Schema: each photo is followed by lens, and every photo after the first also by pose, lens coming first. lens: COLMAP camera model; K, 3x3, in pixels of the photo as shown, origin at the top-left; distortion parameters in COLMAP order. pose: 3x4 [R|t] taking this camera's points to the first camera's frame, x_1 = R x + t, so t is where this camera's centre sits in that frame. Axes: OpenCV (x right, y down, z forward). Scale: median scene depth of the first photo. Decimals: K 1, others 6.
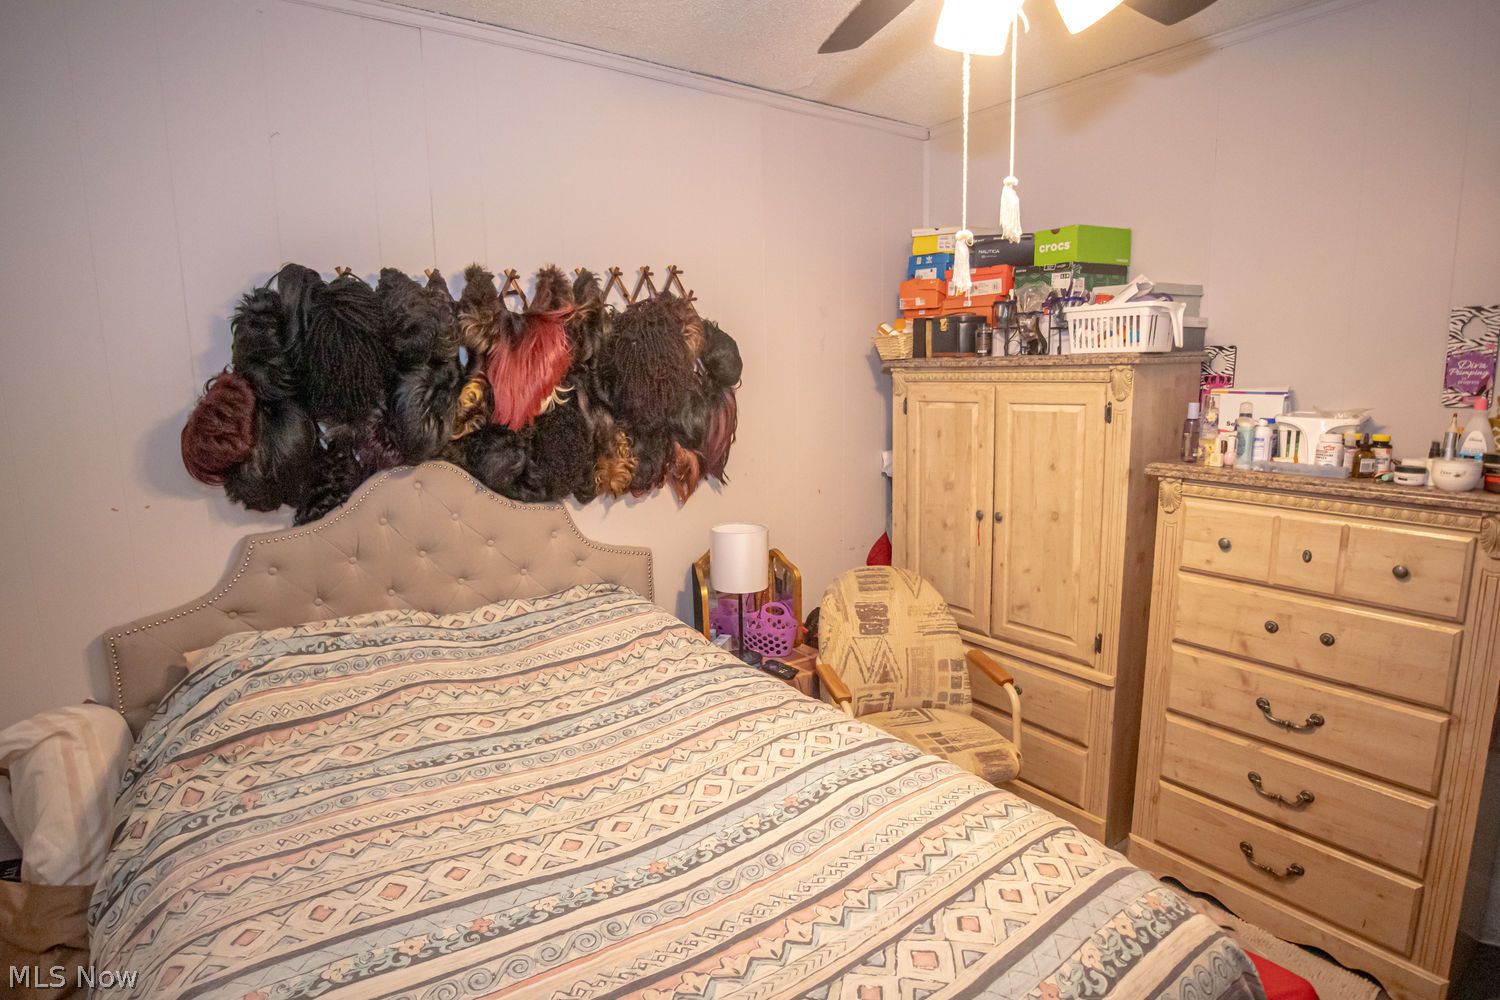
lens RADIAL K [[779.6, 0, 739.9], [0, 779.6, 500.9], [0, 0, 1]] dist [-0.047249, 0.021156]
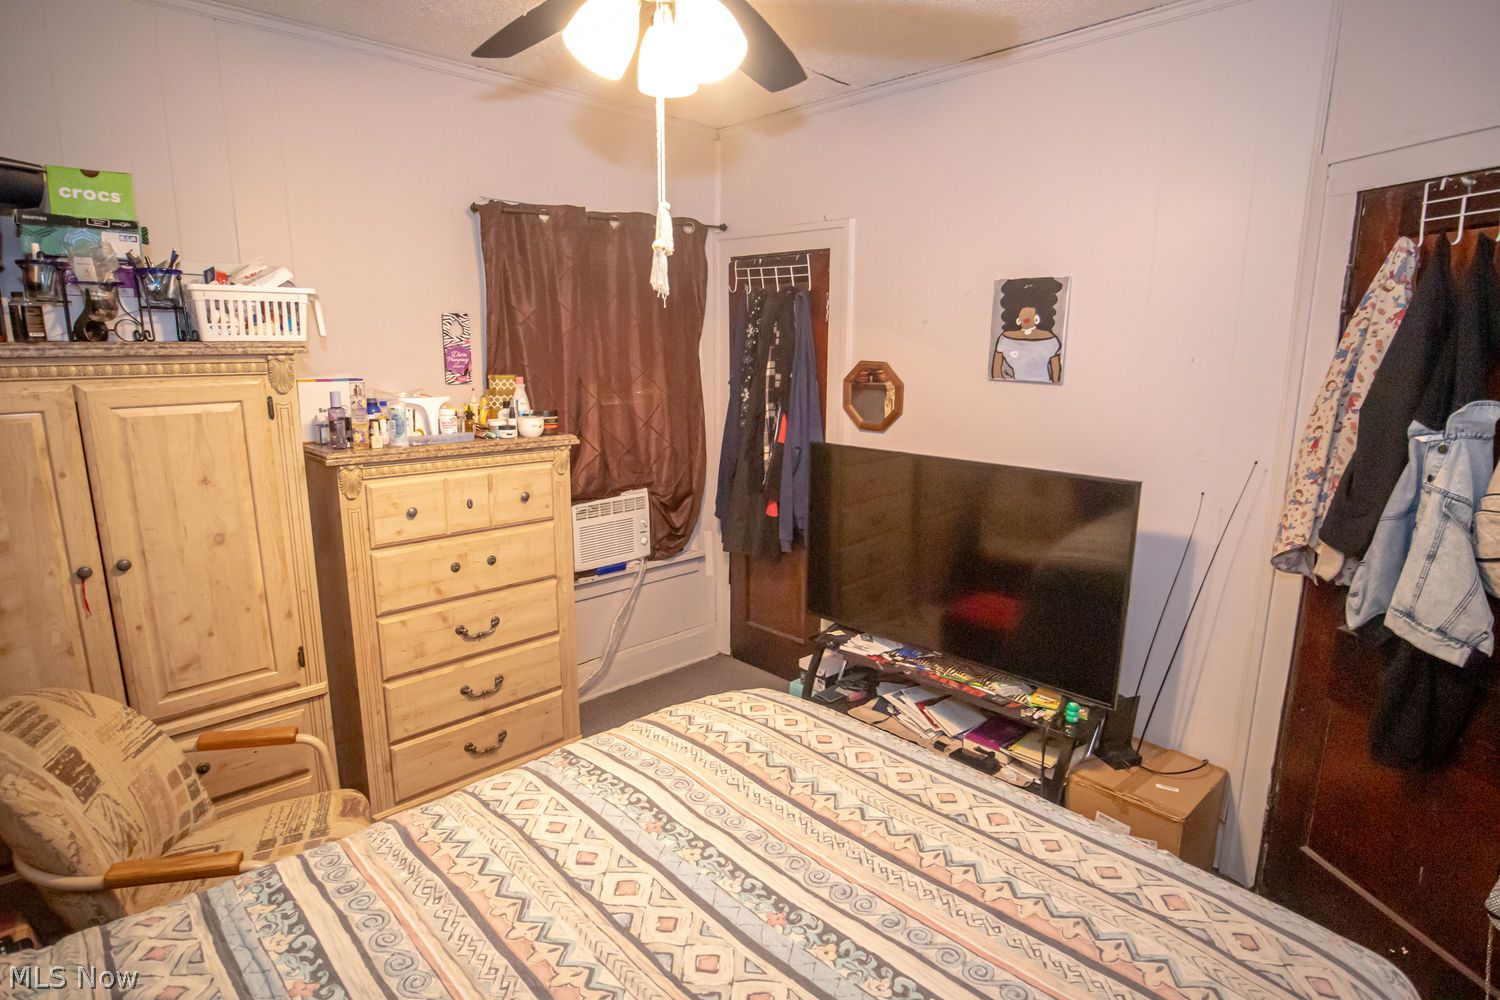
lens RADIAL K [[779.6, 0, 739.9], [0, 779.6, 500.9], [0, 0, 1]] dist [-0.047249, 0.021156]
pose [[-0.141614, -0.181814, 0.973082, -0.481820], [0.157877, 0.966259, 0.203515, -0.102828], [-0.977251, 0.182448, -0.108131, 0.566044]]
